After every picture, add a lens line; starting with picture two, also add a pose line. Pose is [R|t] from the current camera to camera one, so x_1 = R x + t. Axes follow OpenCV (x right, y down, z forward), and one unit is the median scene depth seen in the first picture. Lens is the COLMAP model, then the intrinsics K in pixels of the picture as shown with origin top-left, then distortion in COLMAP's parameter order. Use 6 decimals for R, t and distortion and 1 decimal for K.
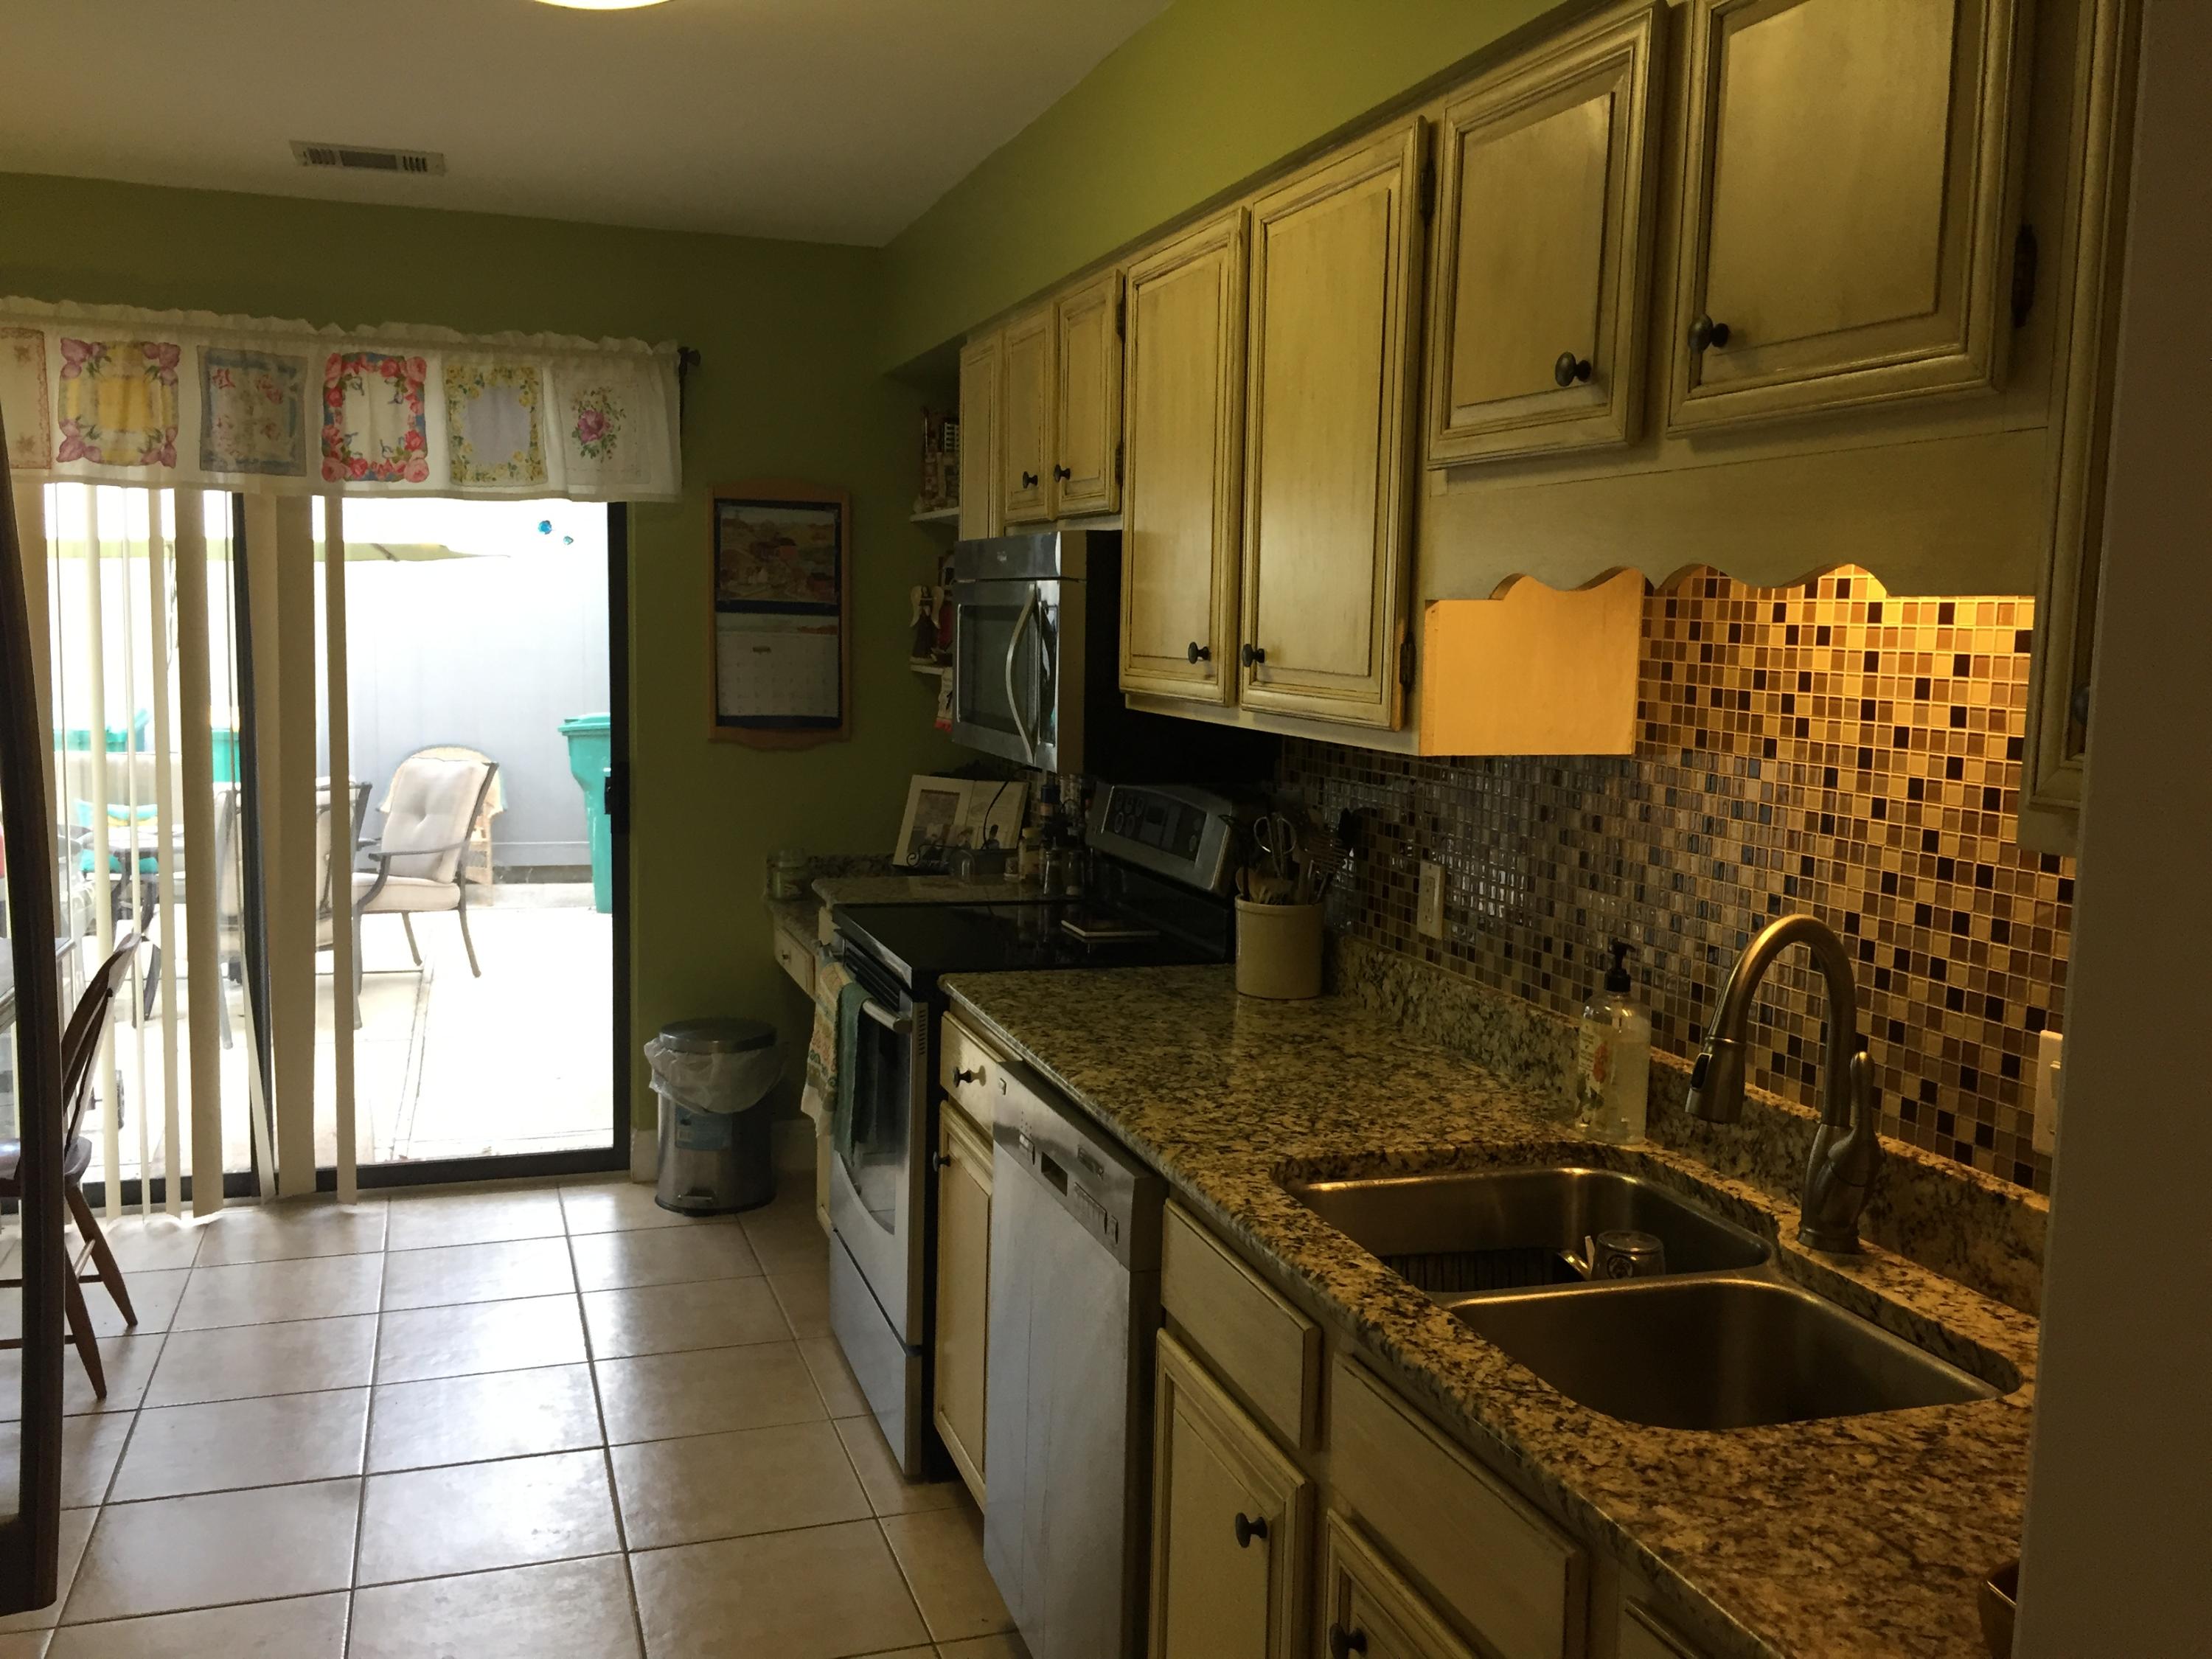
lens RADIAL K [[1900.5, 0, 1094.0], [0, 1900.5, 829.9], [0, 0, 1]] dist [0.096302, -0.140930]
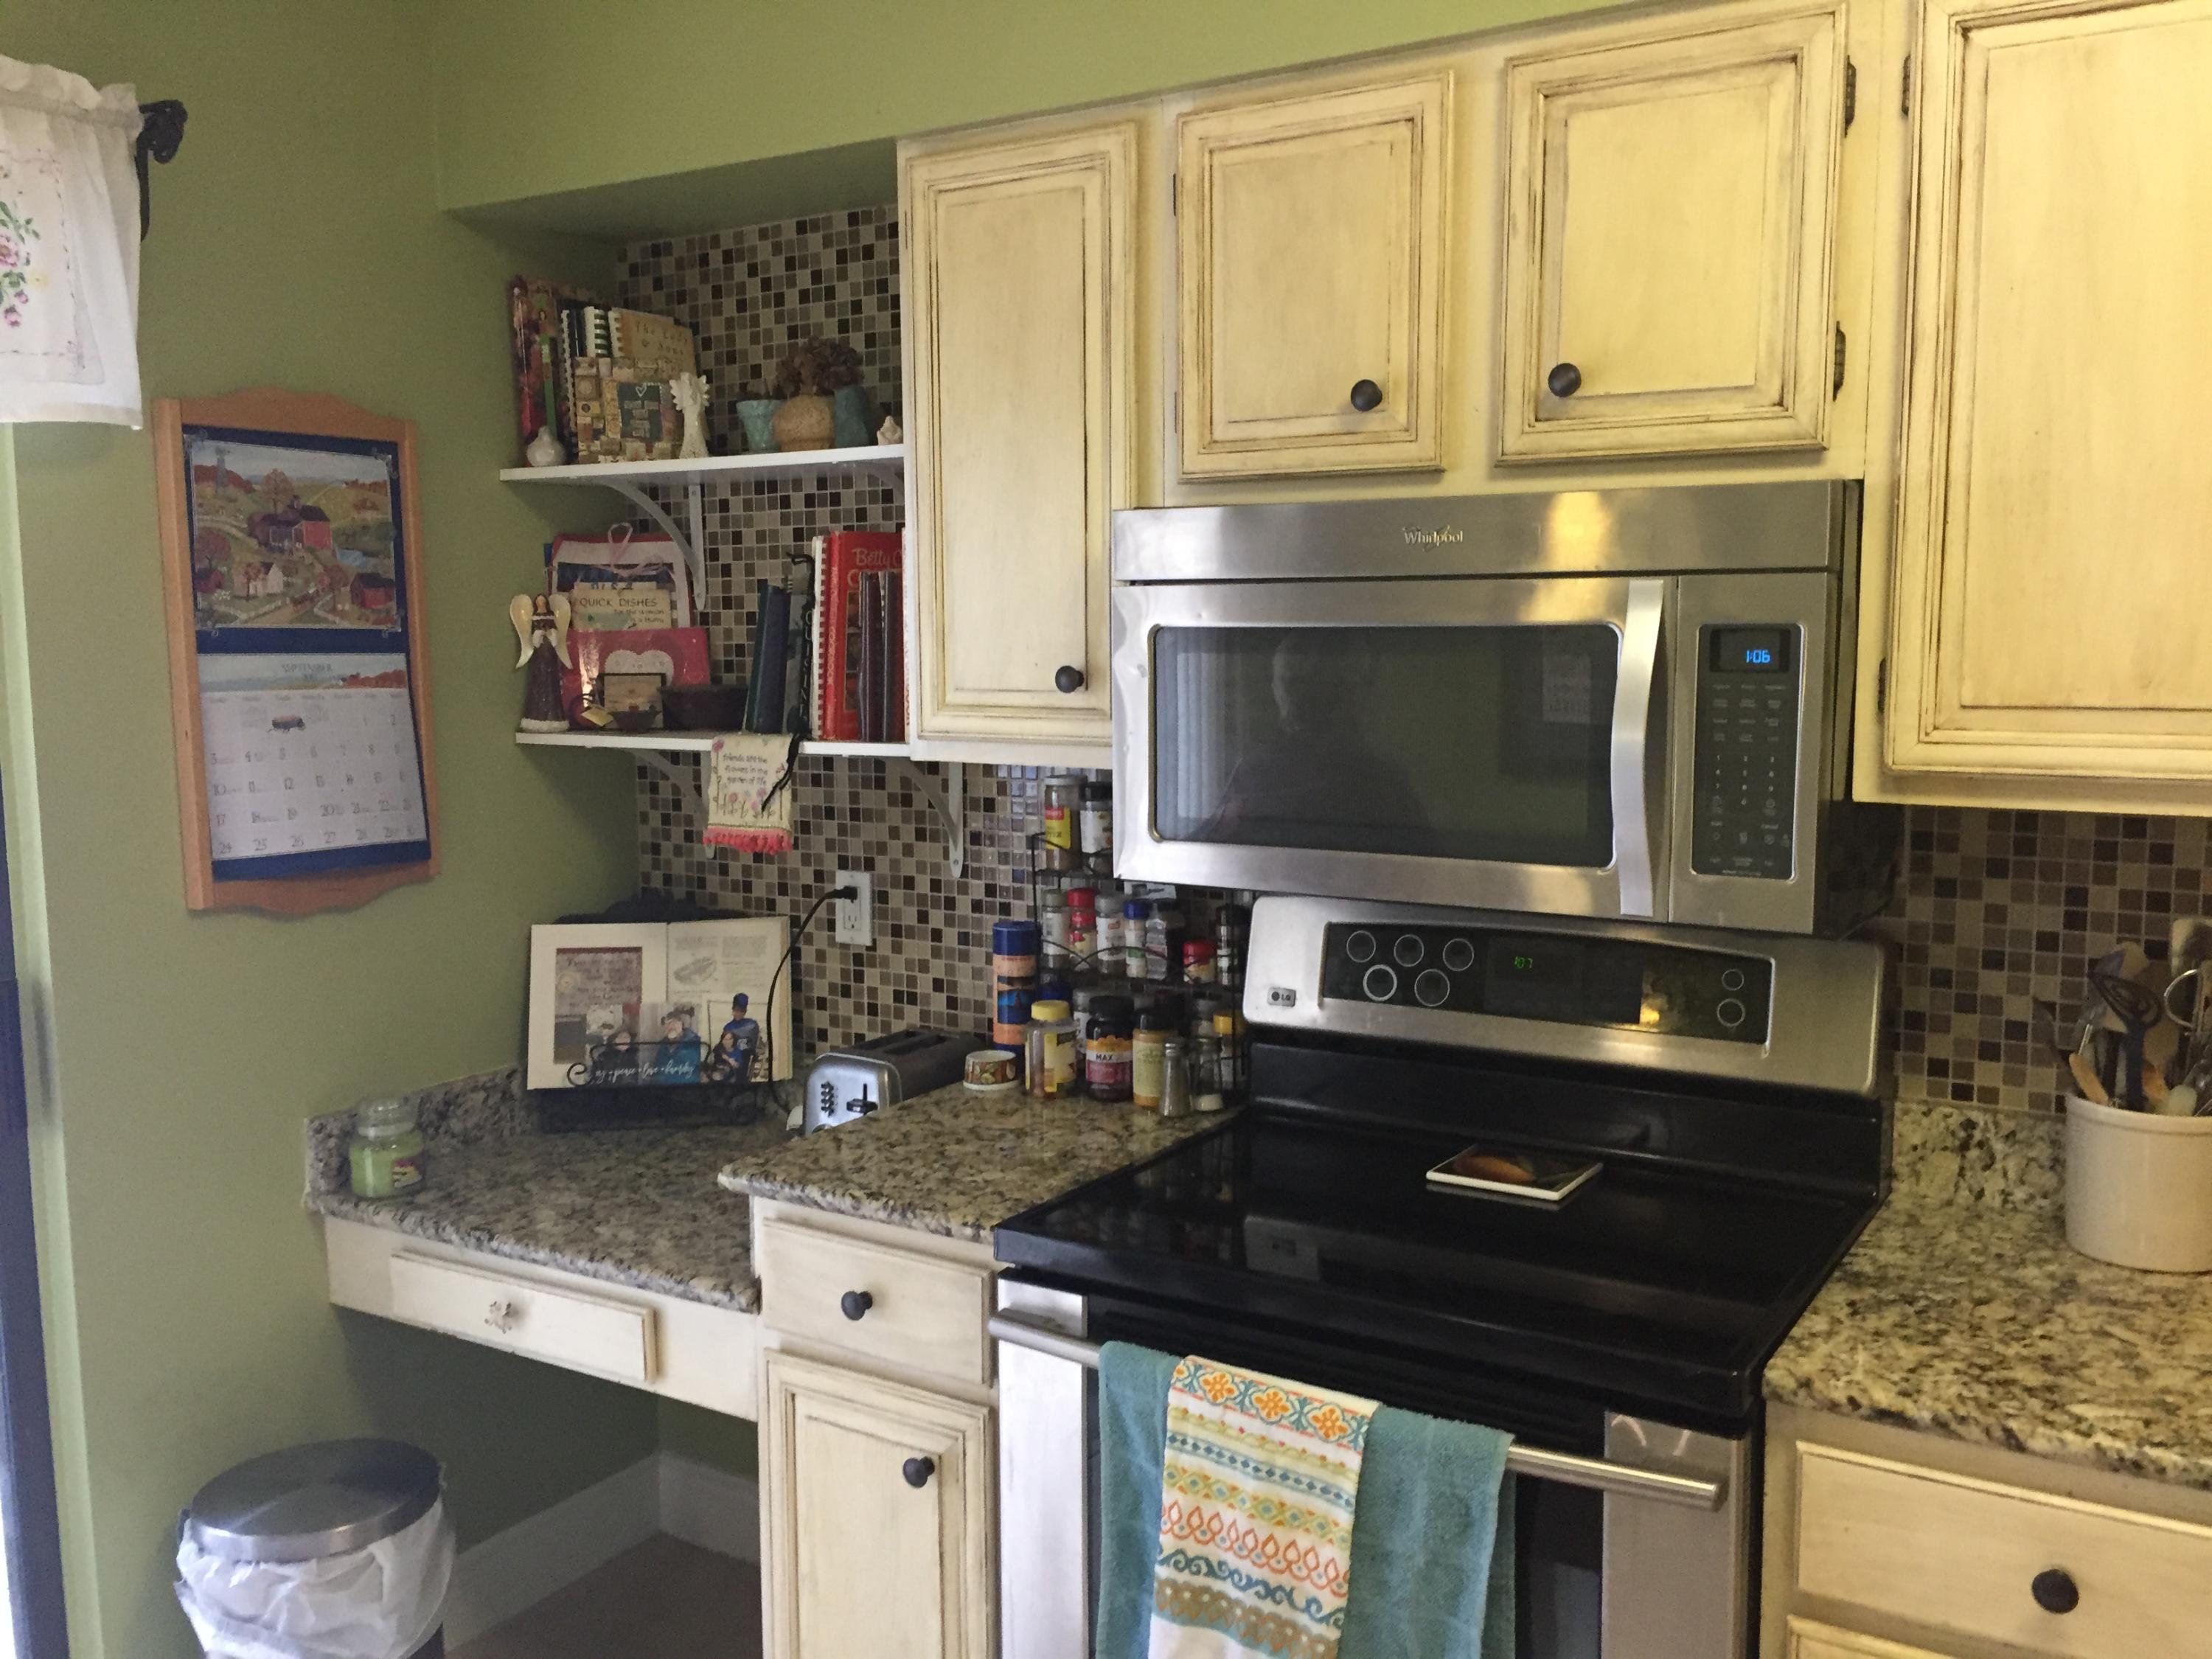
lens RADIAL K [[1900.5, 0, 1094.0], [0, 1900.5, 829.9], [0, 0, 1]] dist [0.096302, -0.140930]
pose [[0.767973, -0.095894, 0.633263, -0.775115], [0.095642, 0.994812, 0.034656, -0.145561], [-0.633301, 0.033952, 0.773160, 1.066726]]
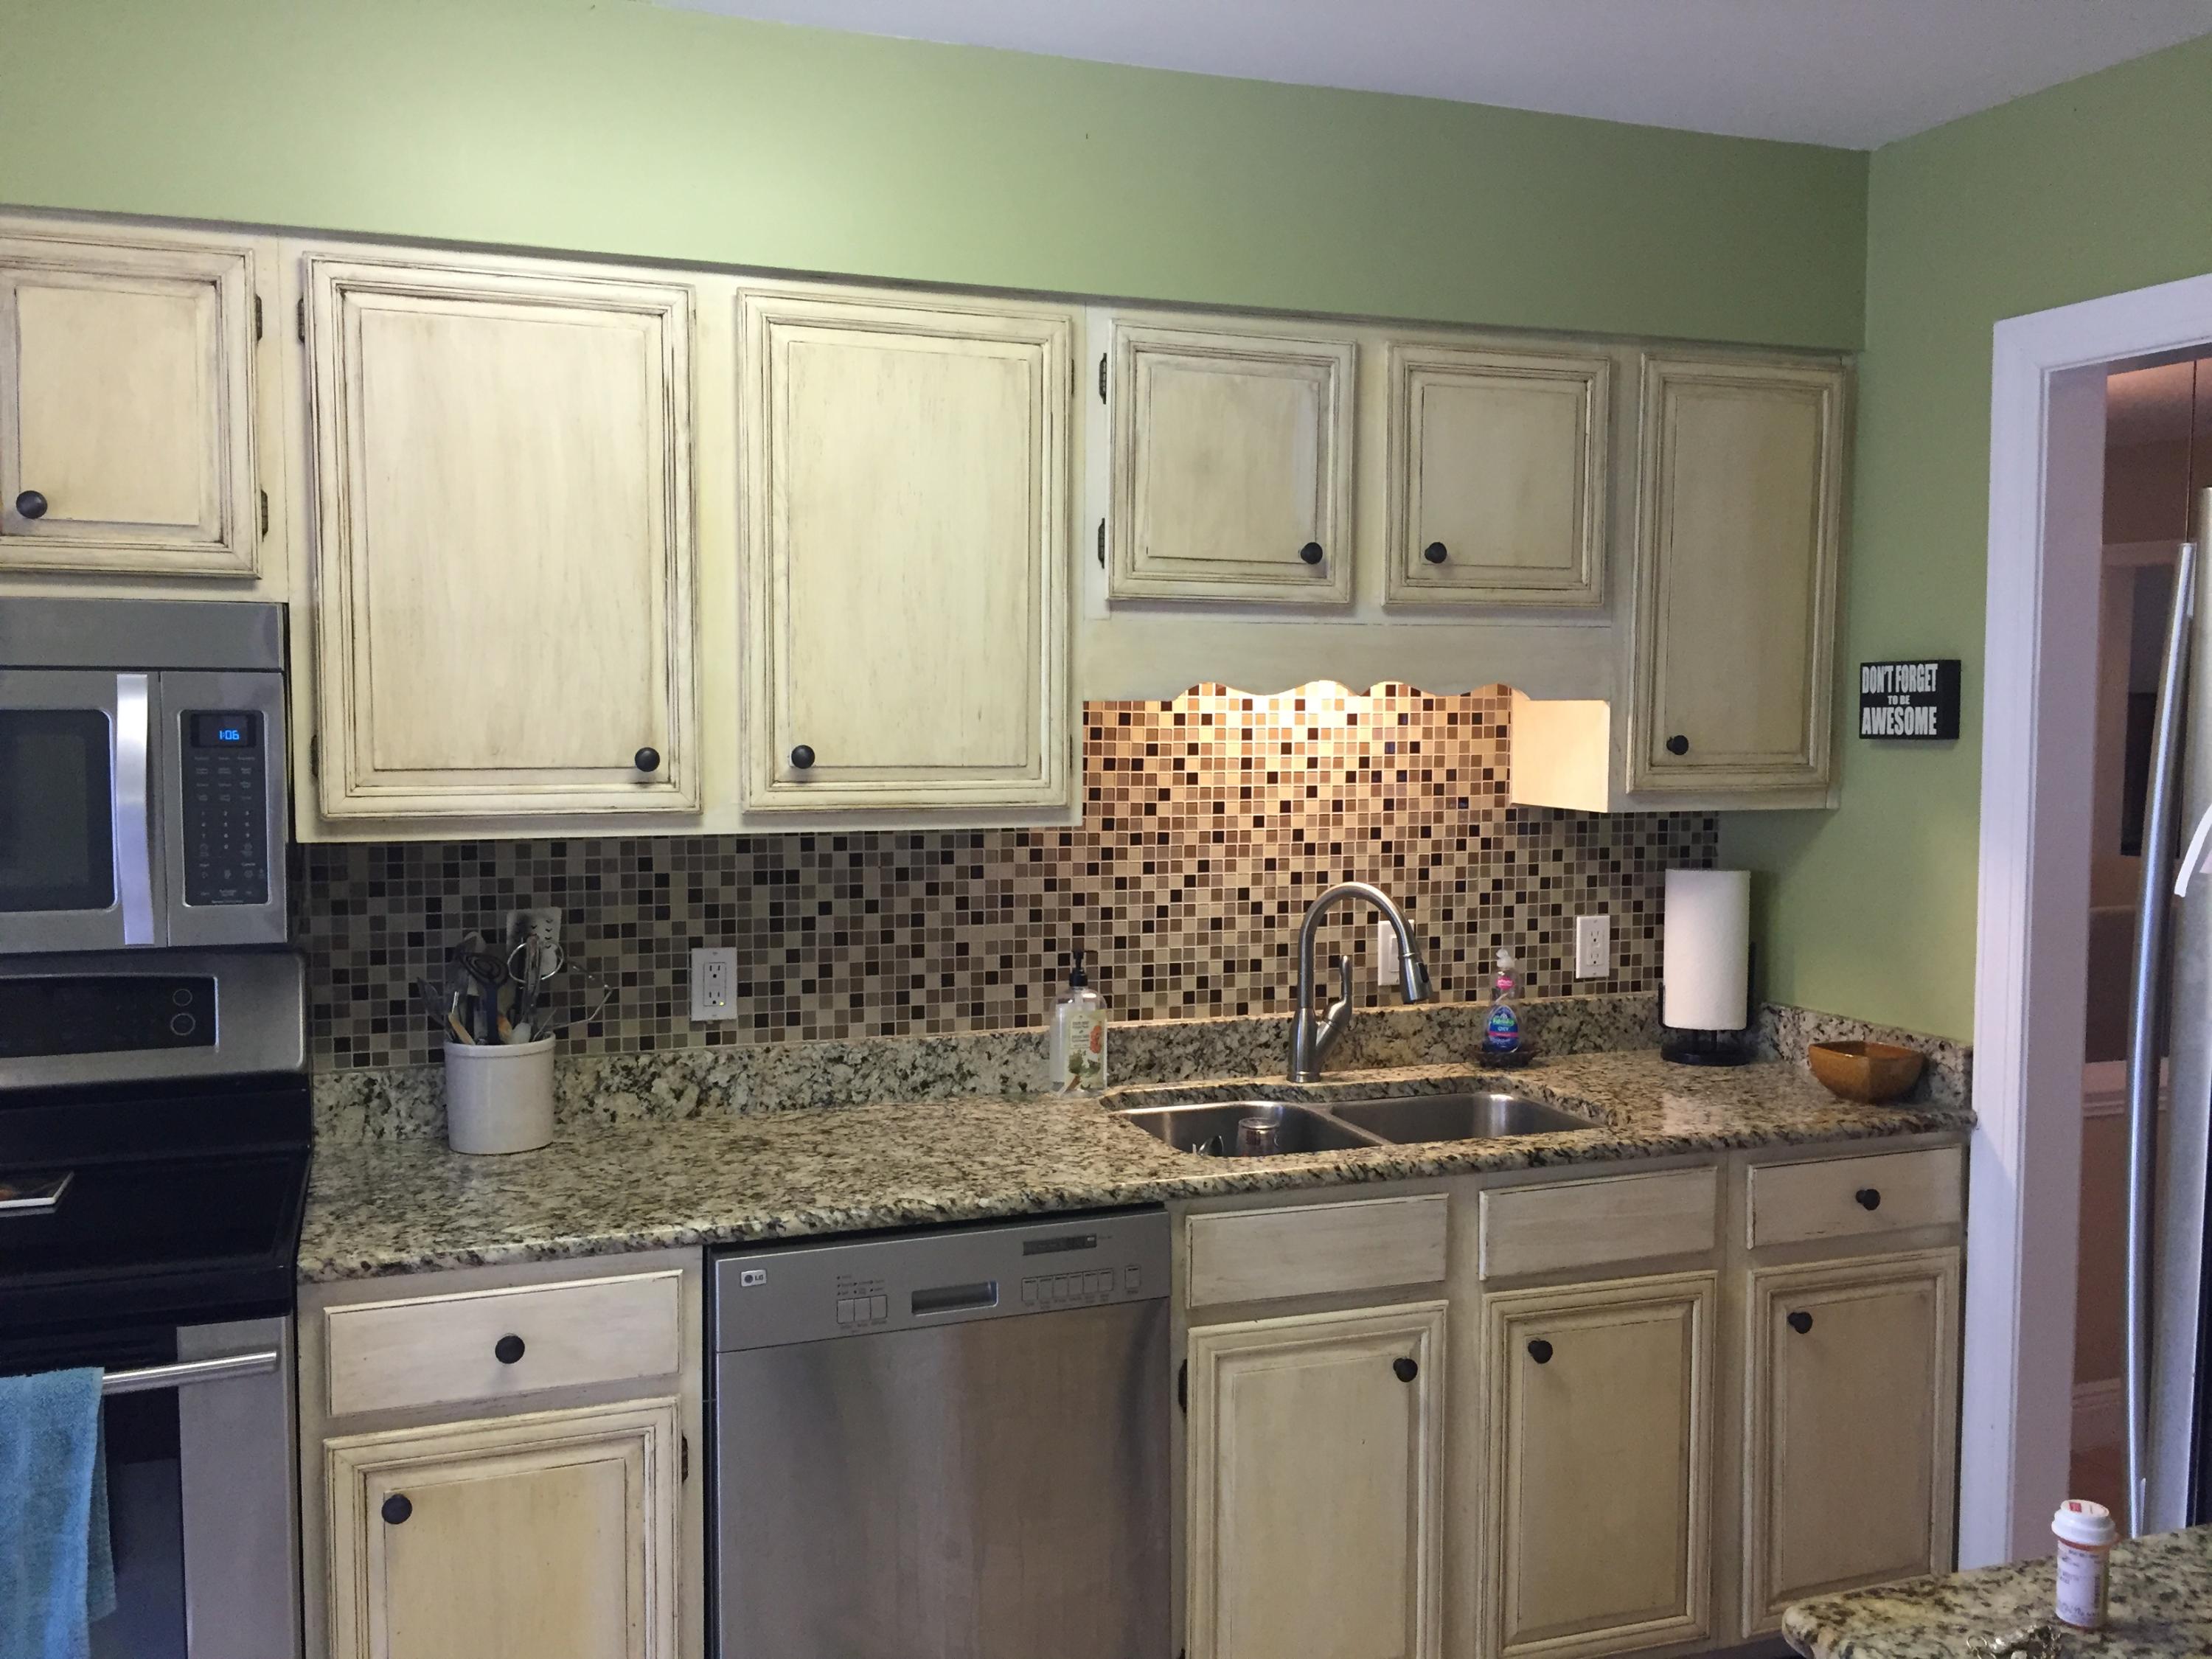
lens RADIAL K [[1900.5, 0, 1094.0], [0, 1900.5, 829.9], [0, 0, 1]] dist [0.096302, -0.140930]
pose [[-0.032990, -0.095871, 0.994847, -1.112736], [0.107519, 0.989272, 0.098899, -0.165253], [-0.993656, 0.110228, -0.022328, 1.069264]]
